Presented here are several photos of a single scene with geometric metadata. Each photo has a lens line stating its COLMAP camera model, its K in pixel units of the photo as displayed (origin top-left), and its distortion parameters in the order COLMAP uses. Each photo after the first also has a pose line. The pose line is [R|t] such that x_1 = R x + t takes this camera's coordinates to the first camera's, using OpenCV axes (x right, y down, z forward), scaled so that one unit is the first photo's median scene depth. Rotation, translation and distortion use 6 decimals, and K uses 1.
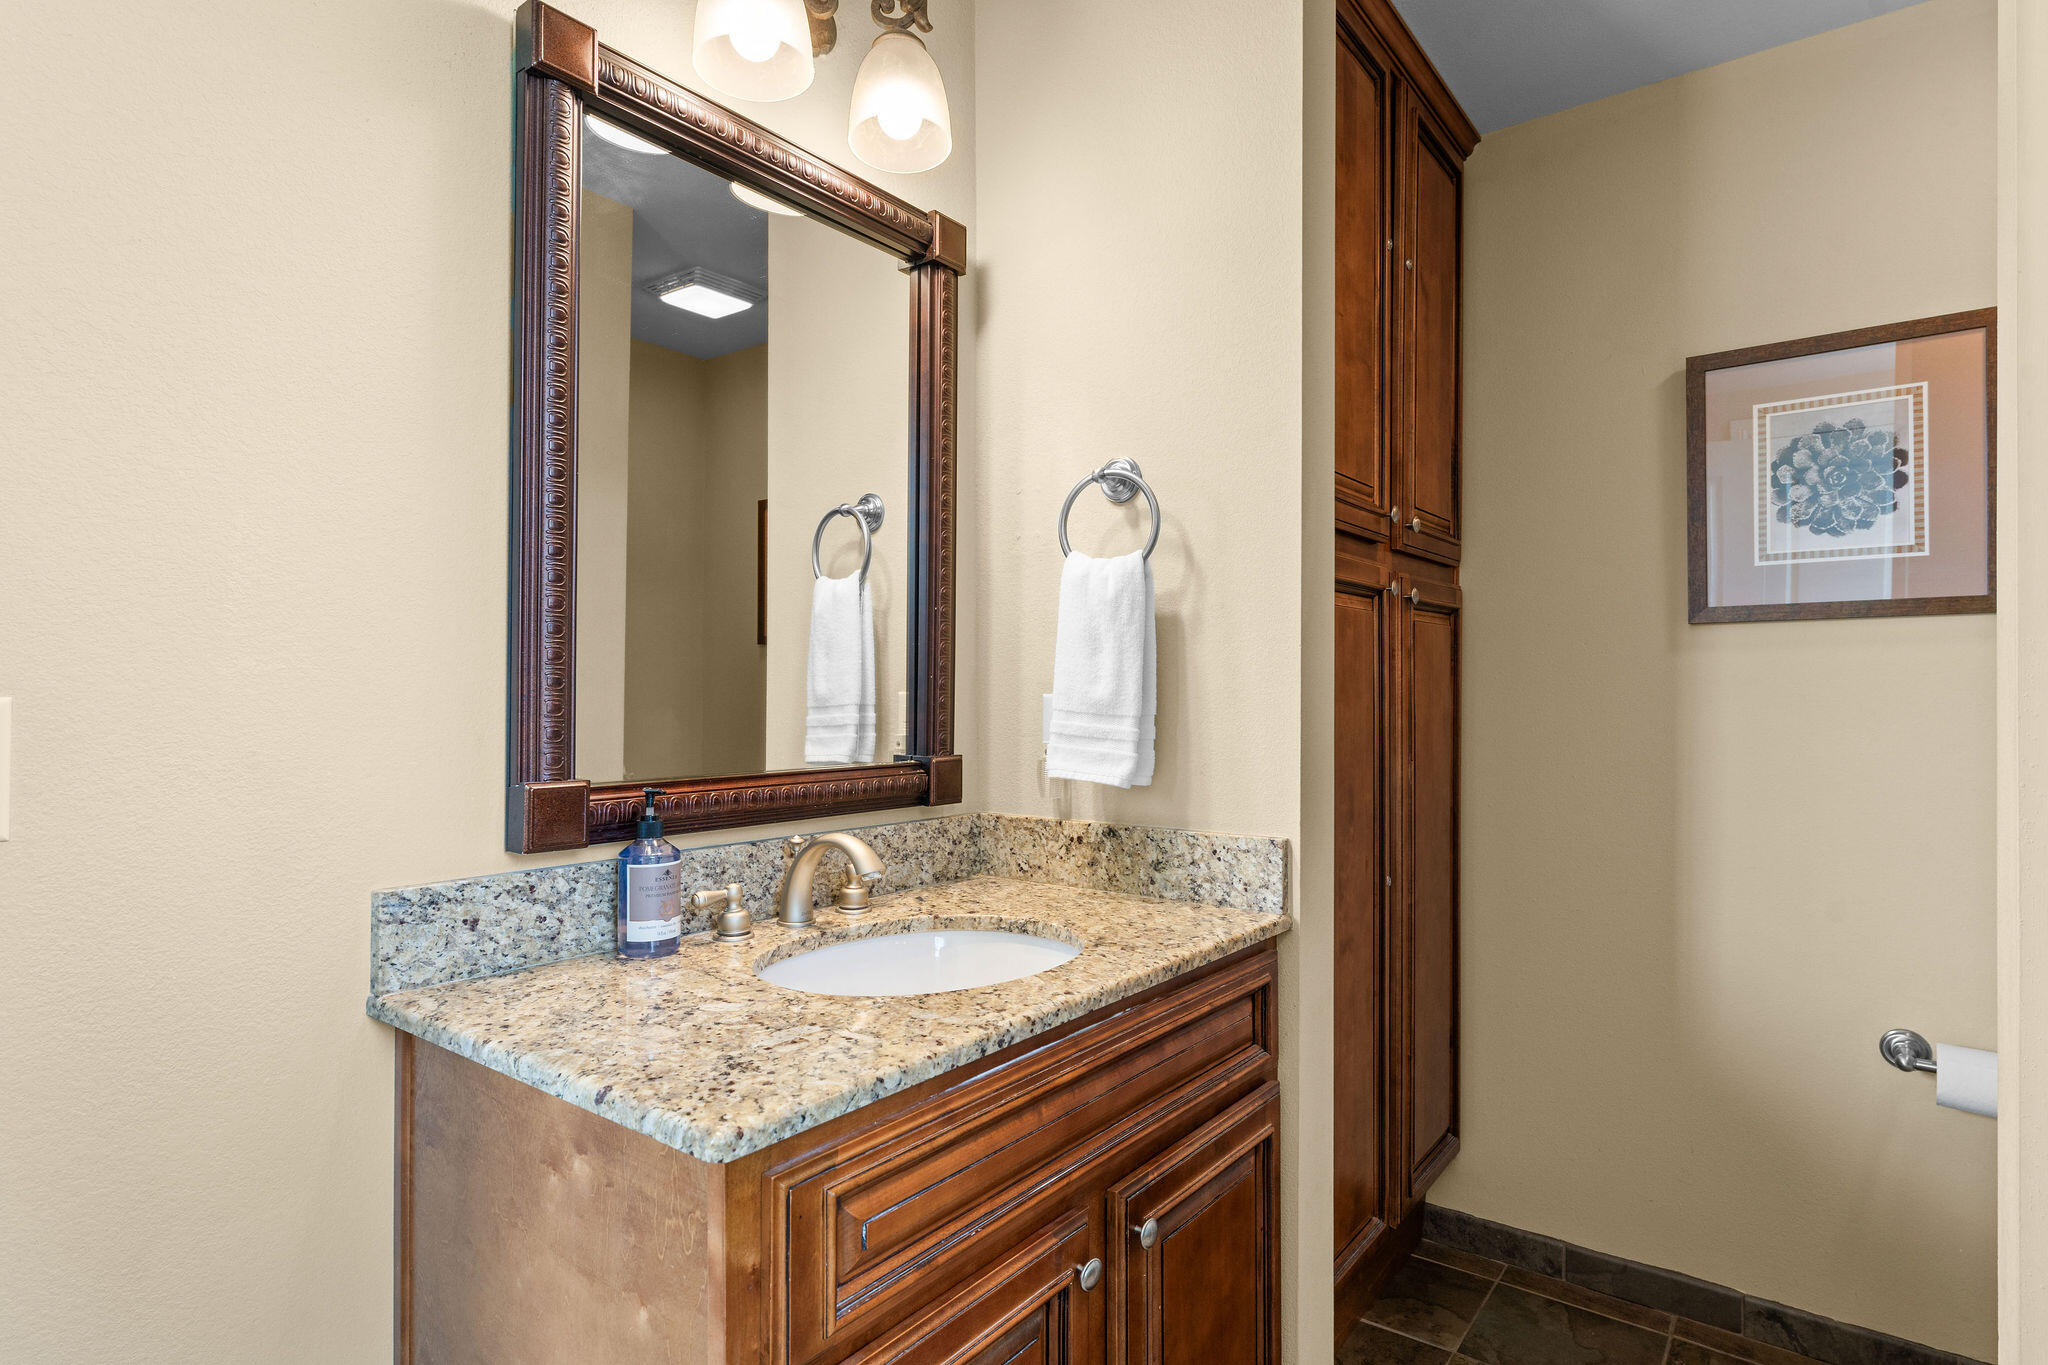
lens RADIAL K [[1075.1, 0, 1024.0], [0, 1075.1, 682.5], [0, 0, 1]] dist [0.001624, -0.000416]
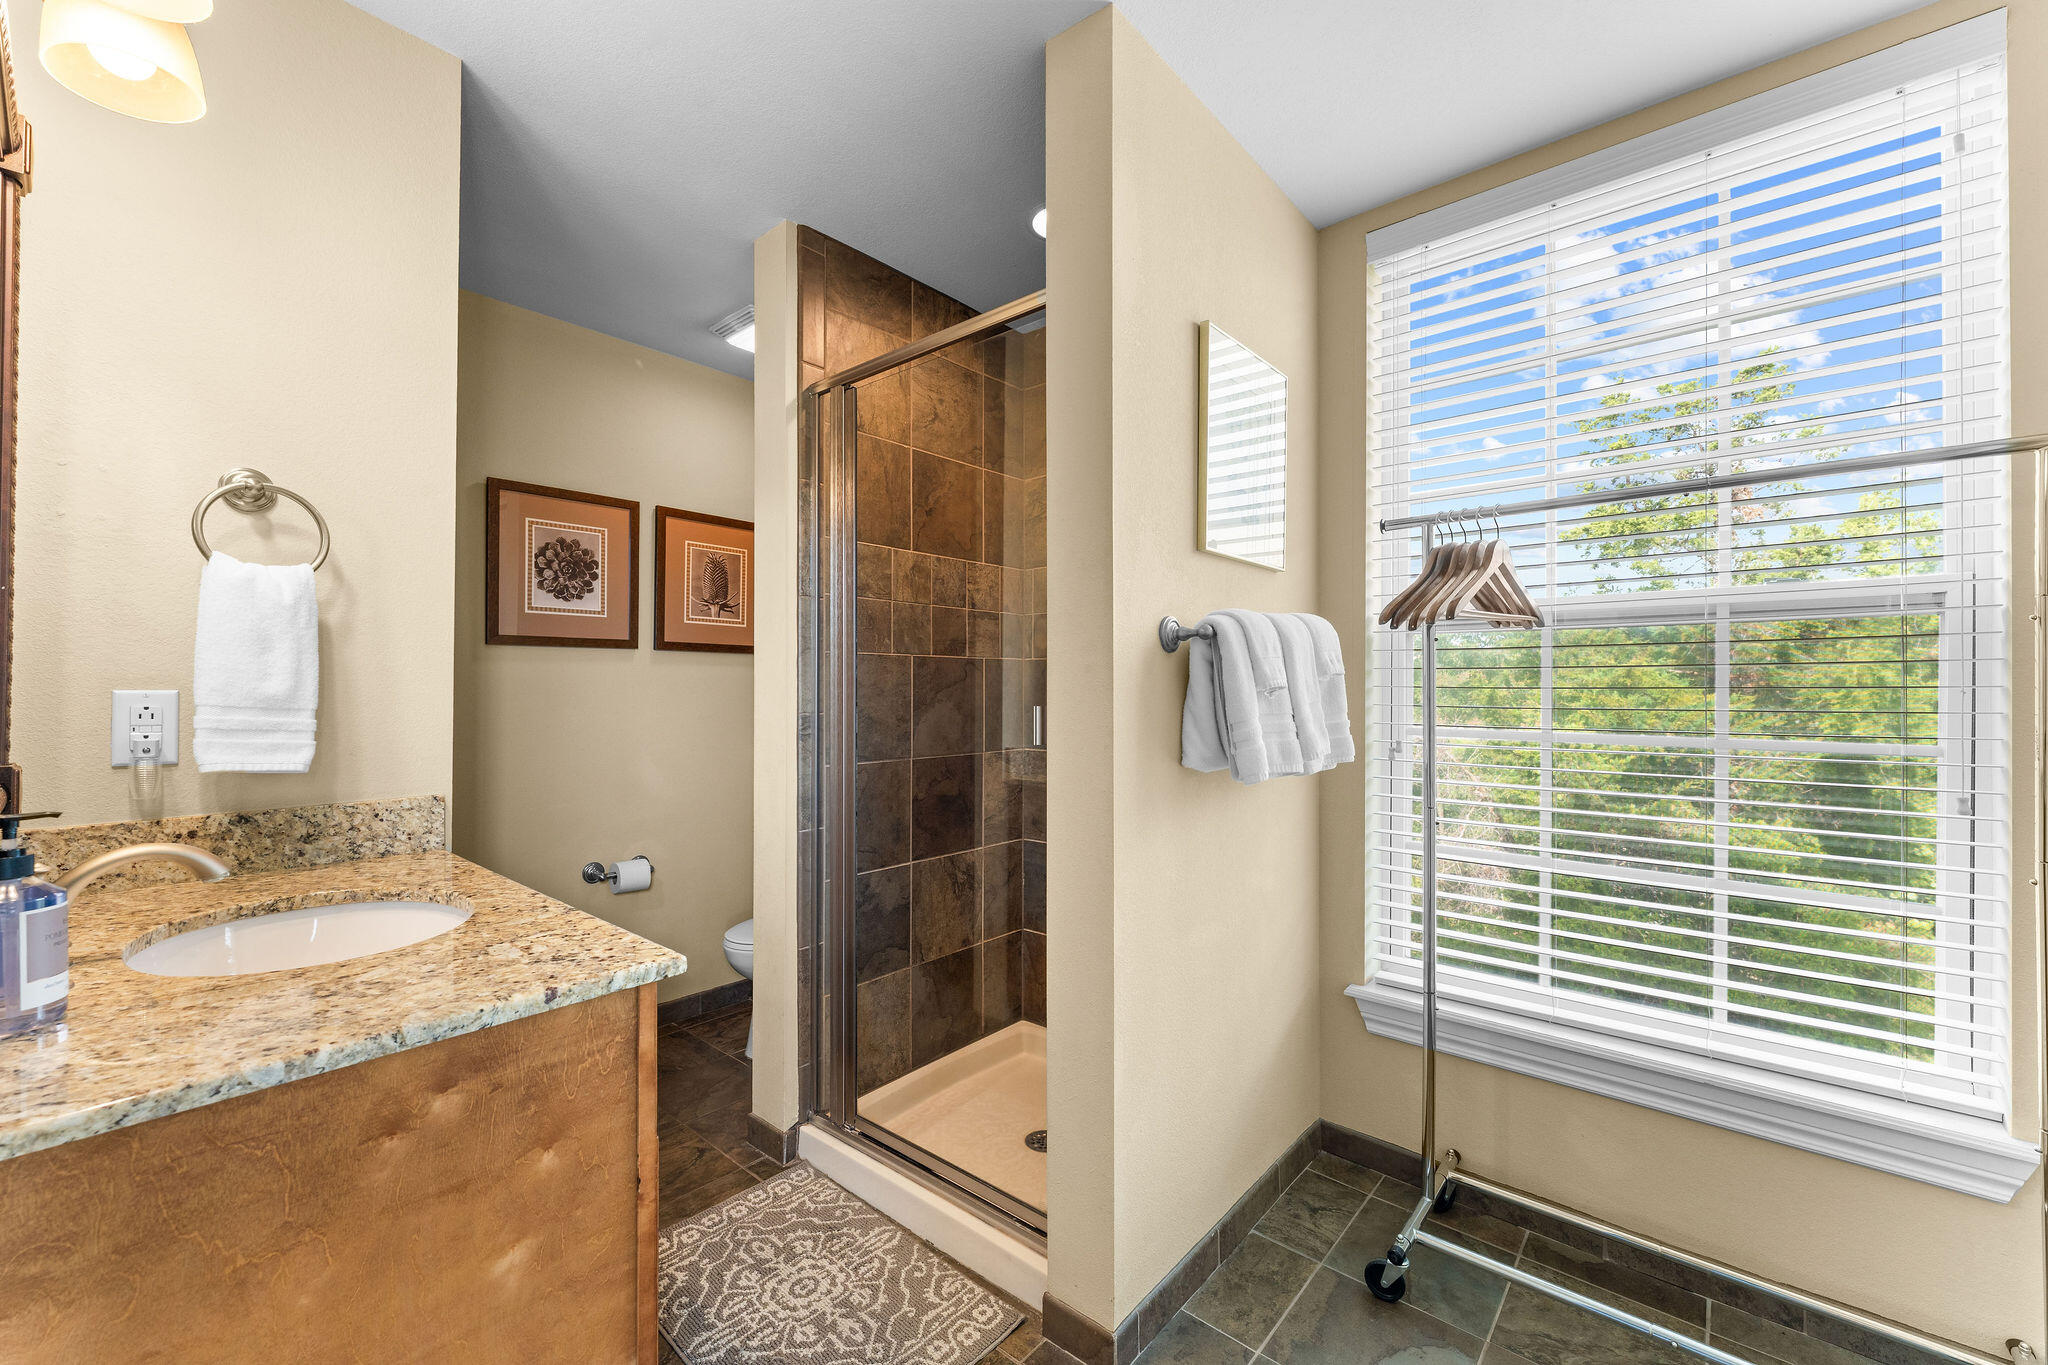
lens RADIAL K [[816.7, 0, 1024.0], [0, 816.7, 682.5], [0, 0, 1]] dist [-0.000508, -0.000195]
pose [[0.047258, 0.003984, 0.998875, -0.722702], [-0.010692, 0.999937, -0.003482, -0.002233], [-0.998826, -0.010515, 0.047297, 0.195991]]
